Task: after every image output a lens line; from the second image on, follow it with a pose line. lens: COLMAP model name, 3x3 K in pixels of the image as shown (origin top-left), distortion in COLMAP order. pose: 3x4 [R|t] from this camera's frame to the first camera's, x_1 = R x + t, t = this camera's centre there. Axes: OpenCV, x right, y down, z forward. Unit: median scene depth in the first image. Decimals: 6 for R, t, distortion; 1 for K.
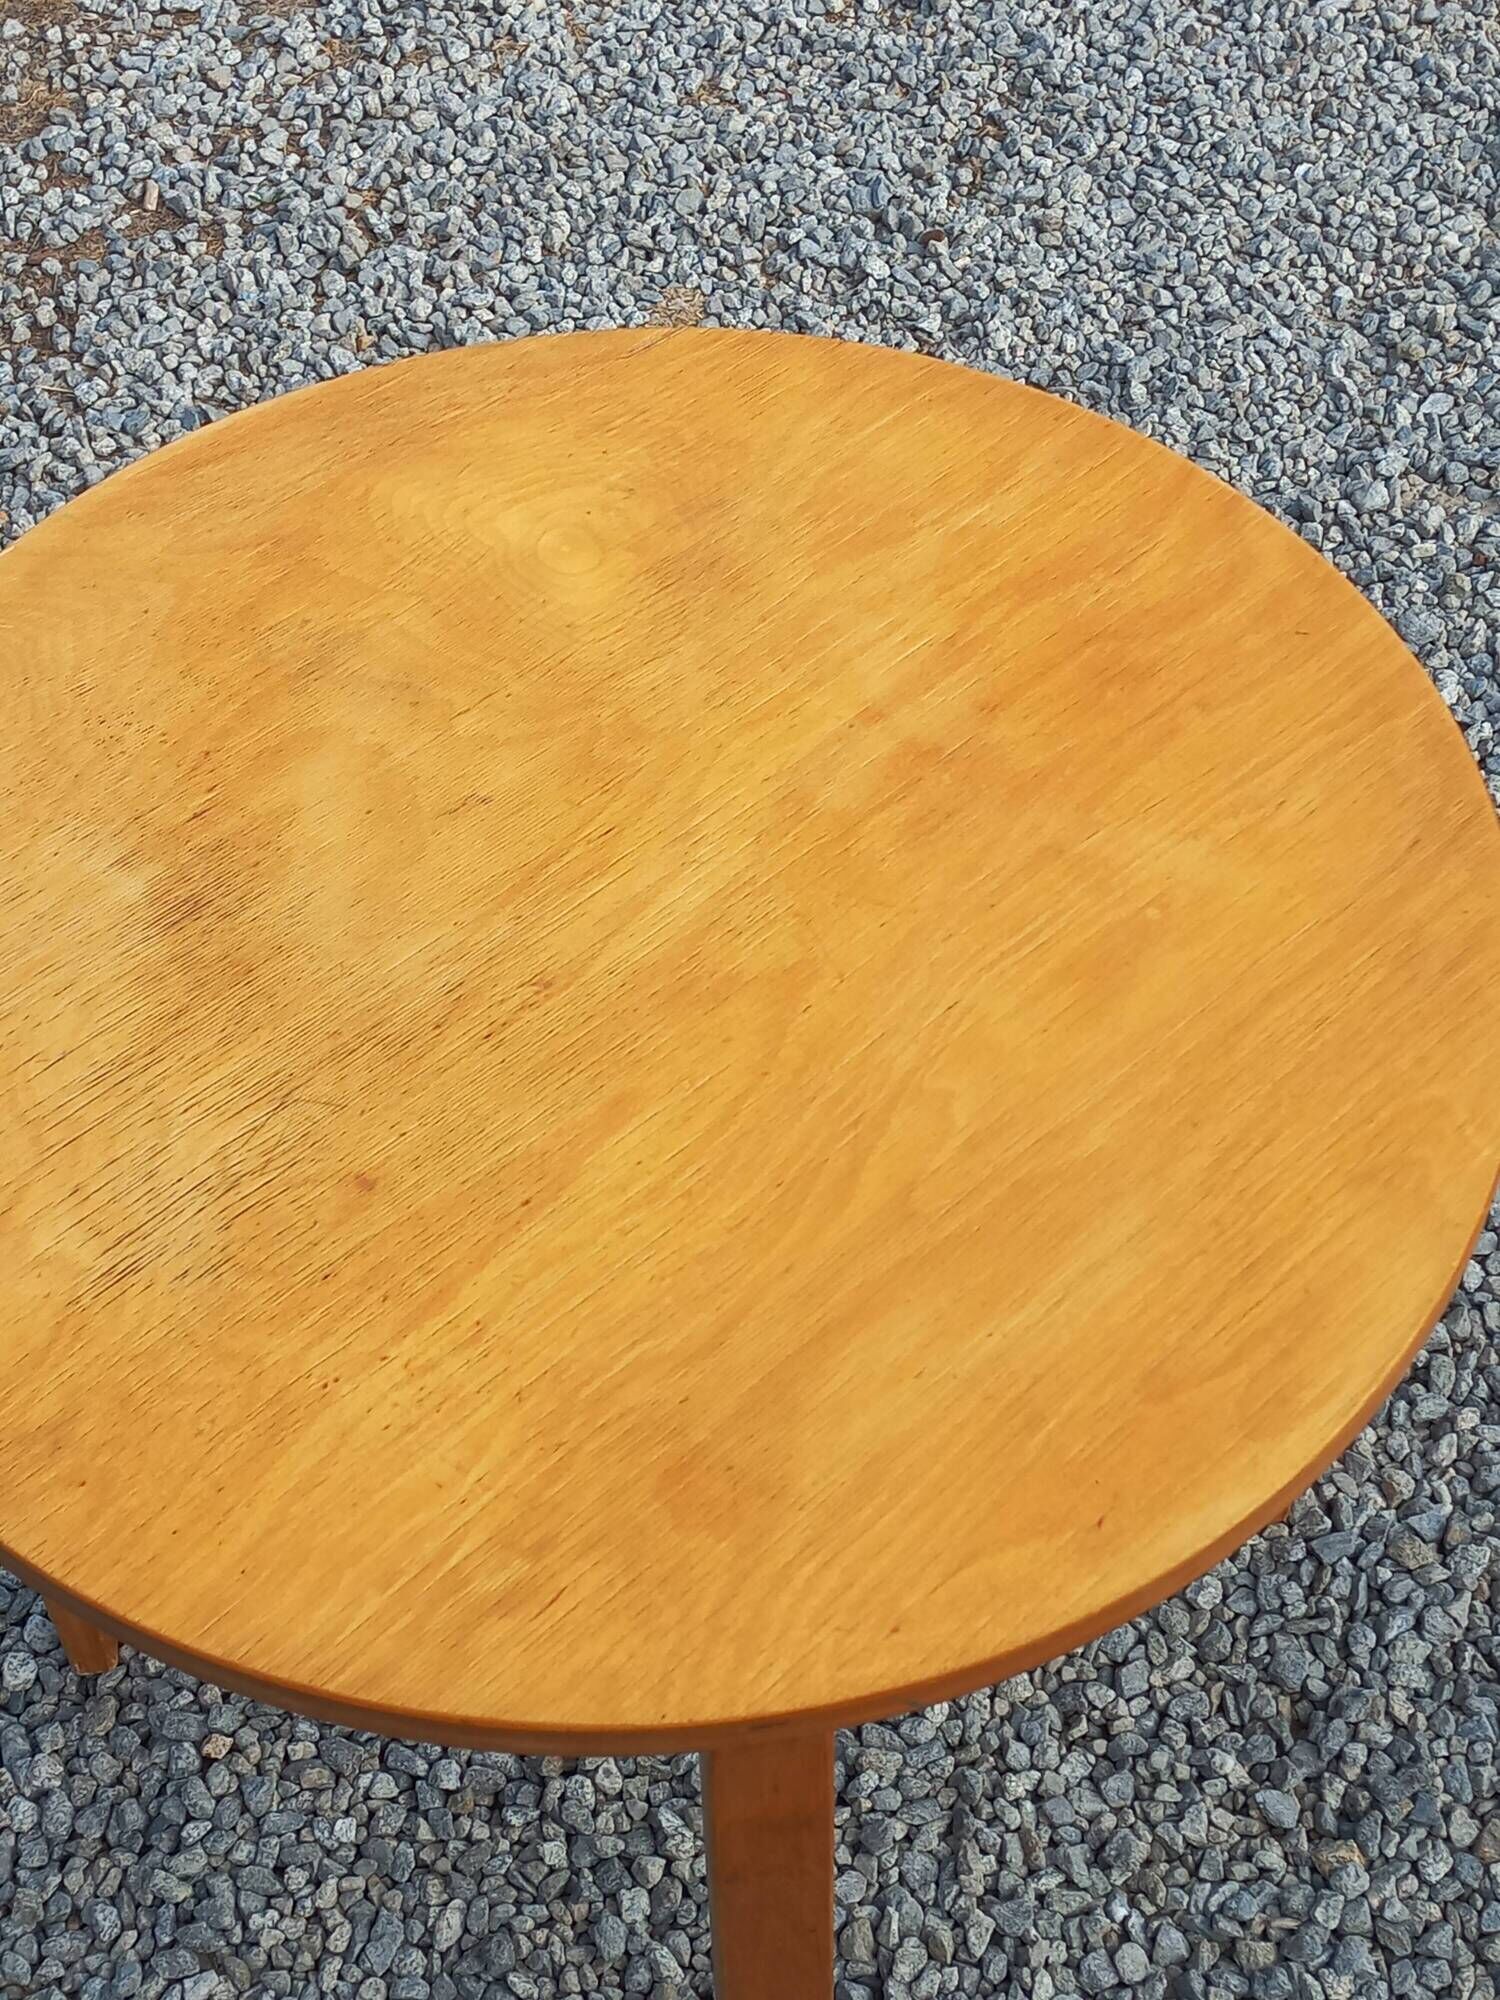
lens RADIAL K [[2882.0, 0, 770.3], [0, 2882.0, 992.3], [0, 0, 1]] dist [0.074581, 0.000000]
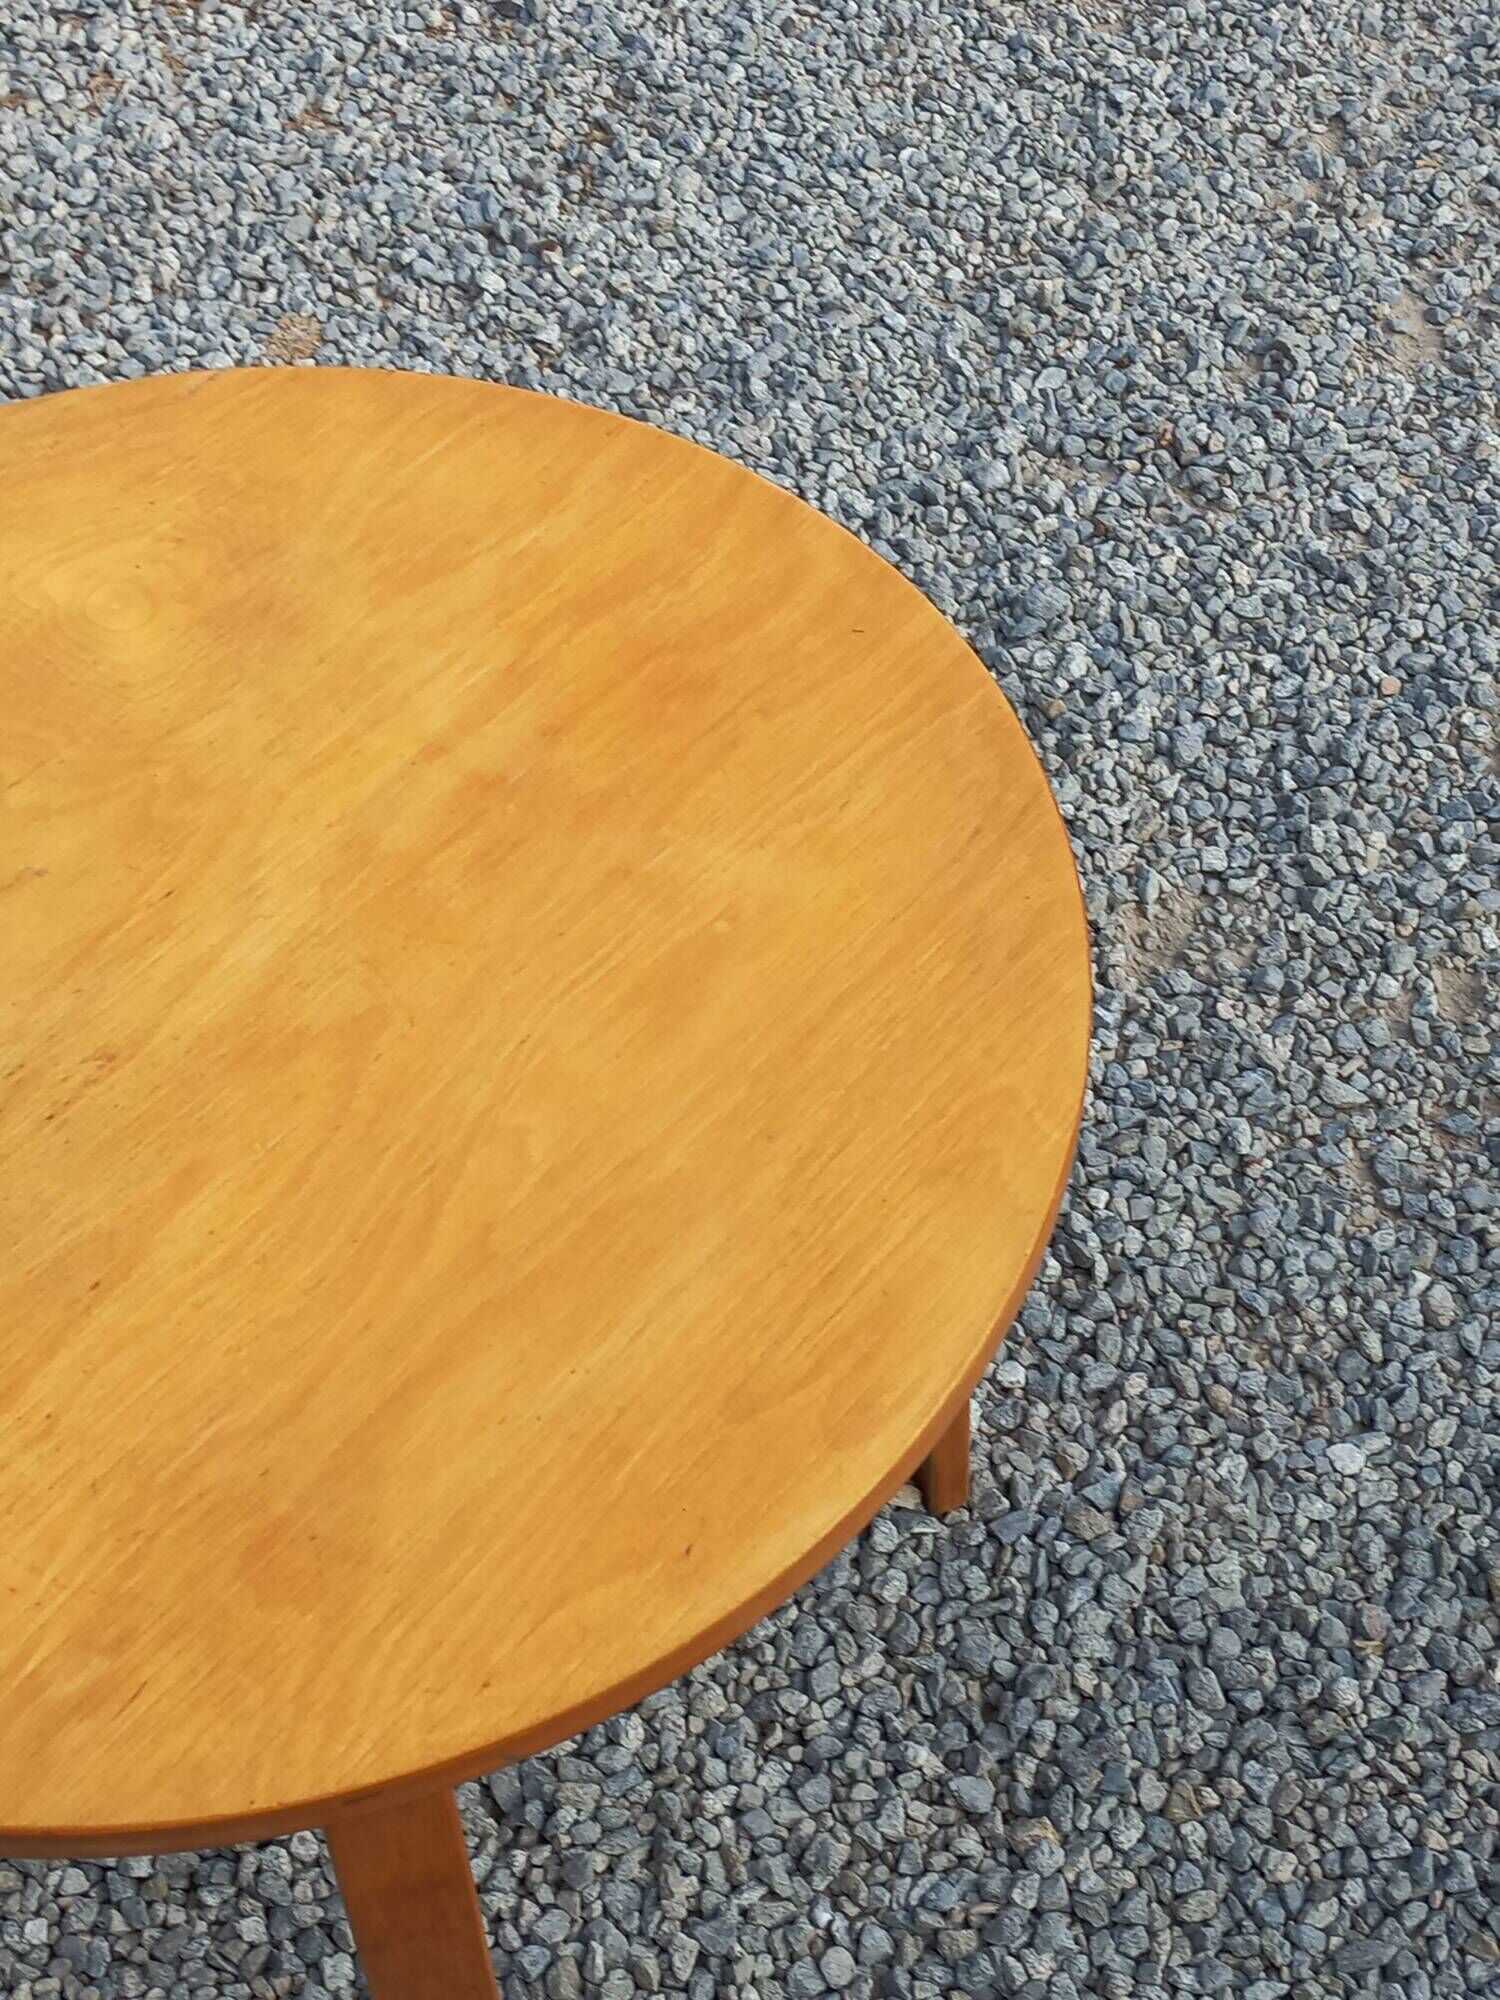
lens RADIAL K [[2882.0, 0, 780.6], [0, 2882.0, 992.7], [0, 0, 1]] dist [0.074581, 0.000000]
pose [[0.992514, -0.095597, 0.076009, 0.061048], [0.095471, 0.995418, 0.005296, -0.006580], [-0.076167, 0.002000, 0.997093, 0.005951]]
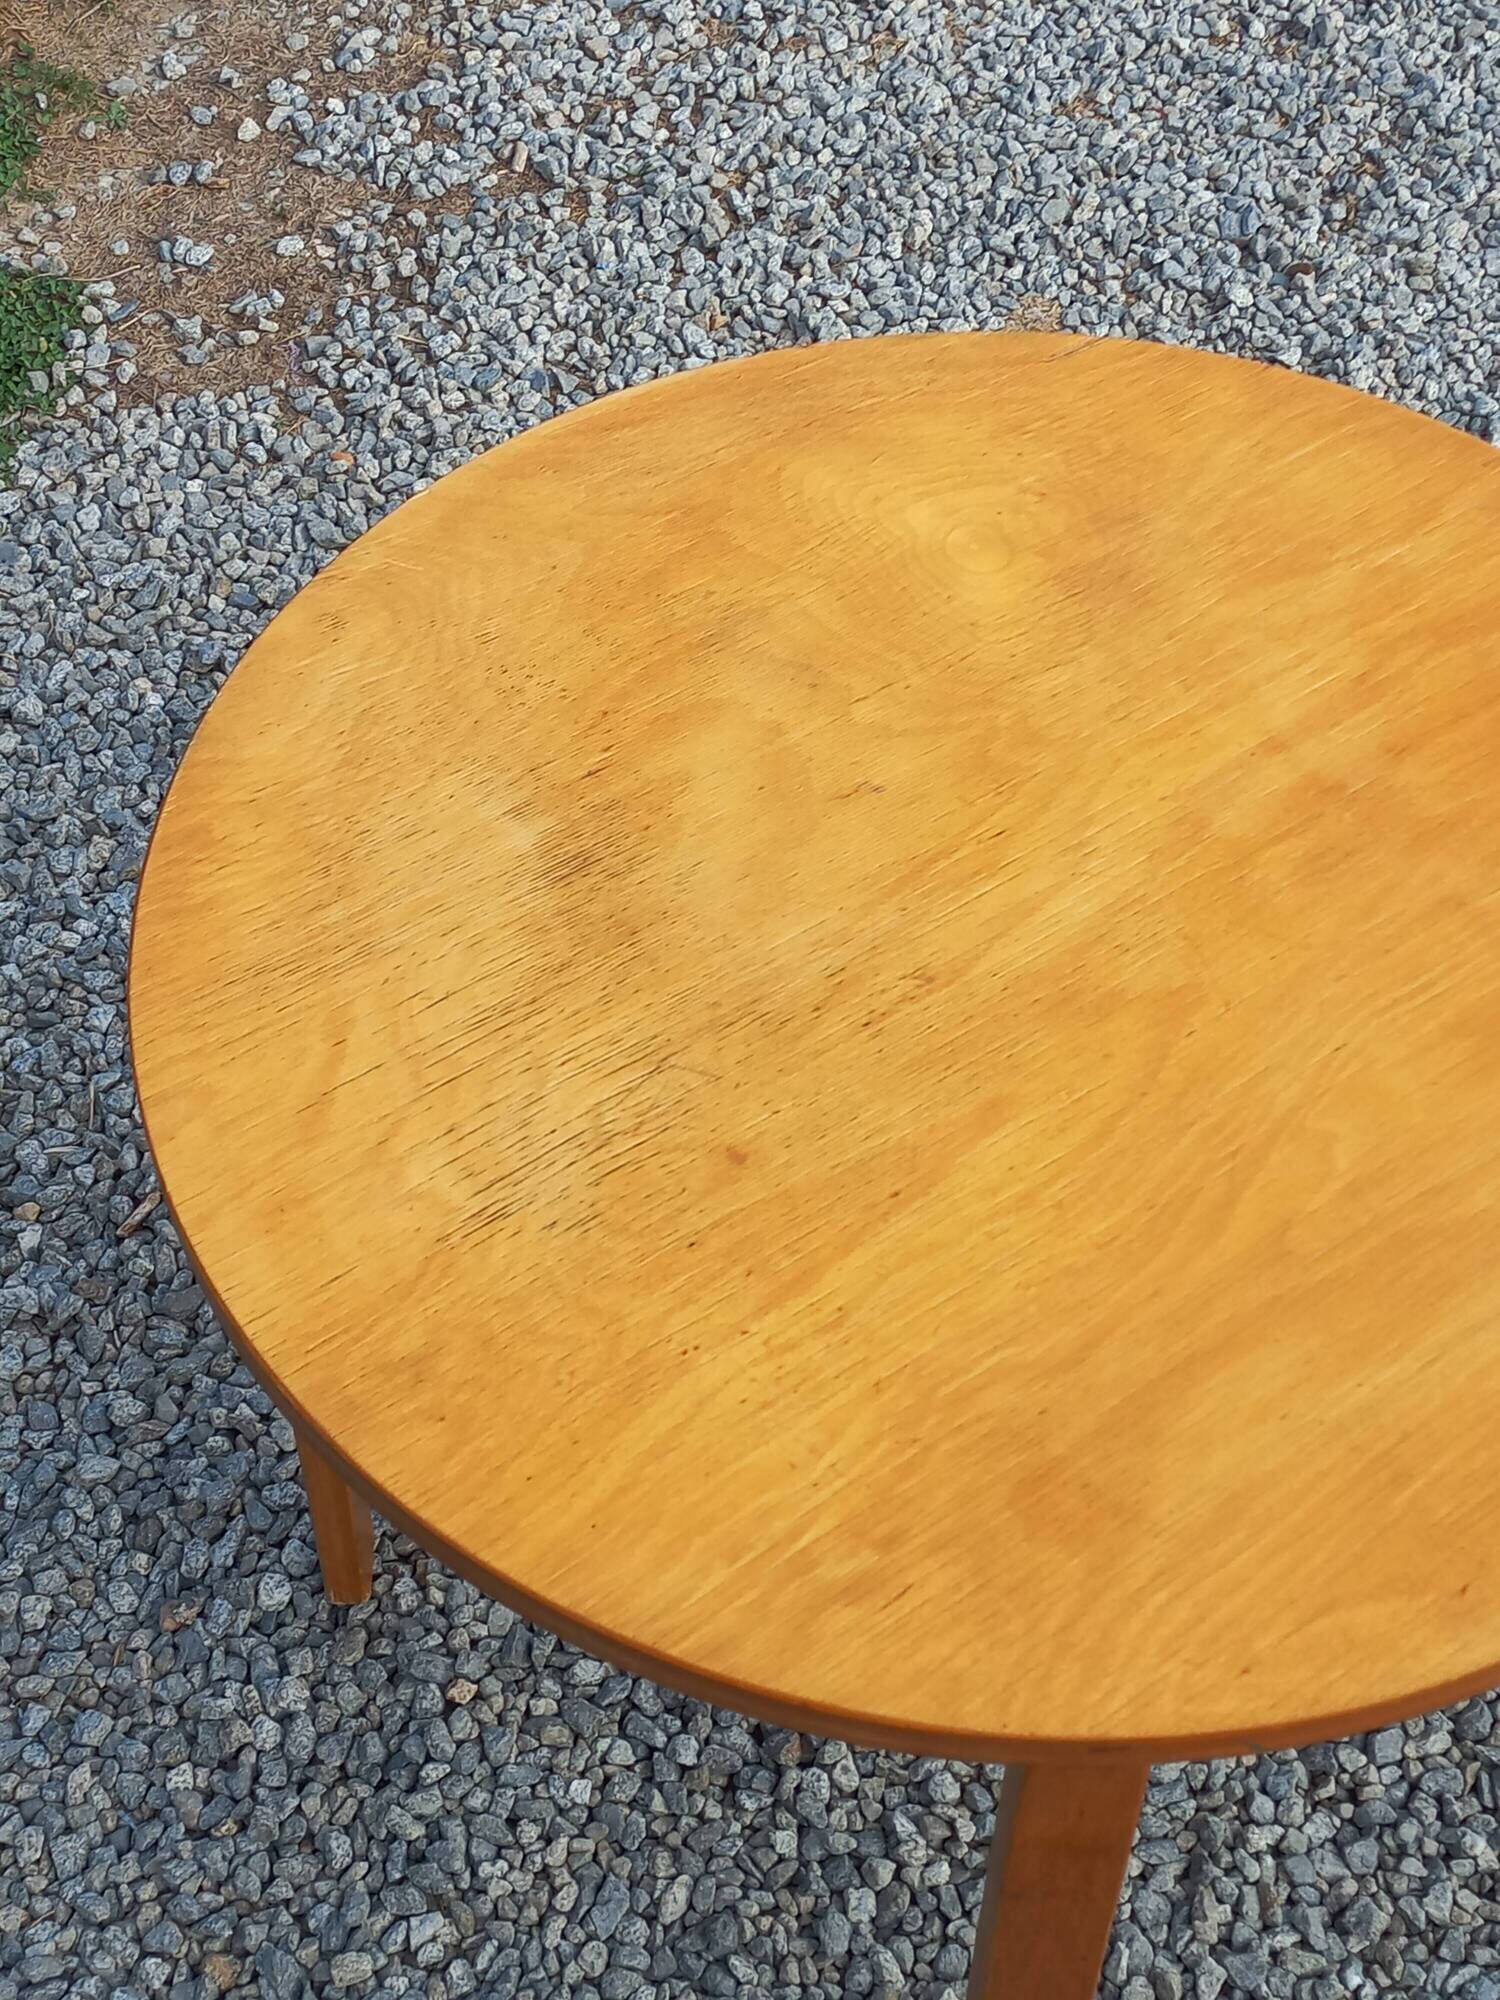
lens RADIAL K [[2882.0, 0, 768.2], [0, 2882.0, 997.0], [0, 0, 1]] dist [0.074581, 0.000000]
pose [[0.991497, 0.113146, -0.064277, -0.054842], [-0.113167, 0.993570, 0.003327, 0.005049], [0.064240, 0.003975, 0.997927, 0.001487]]
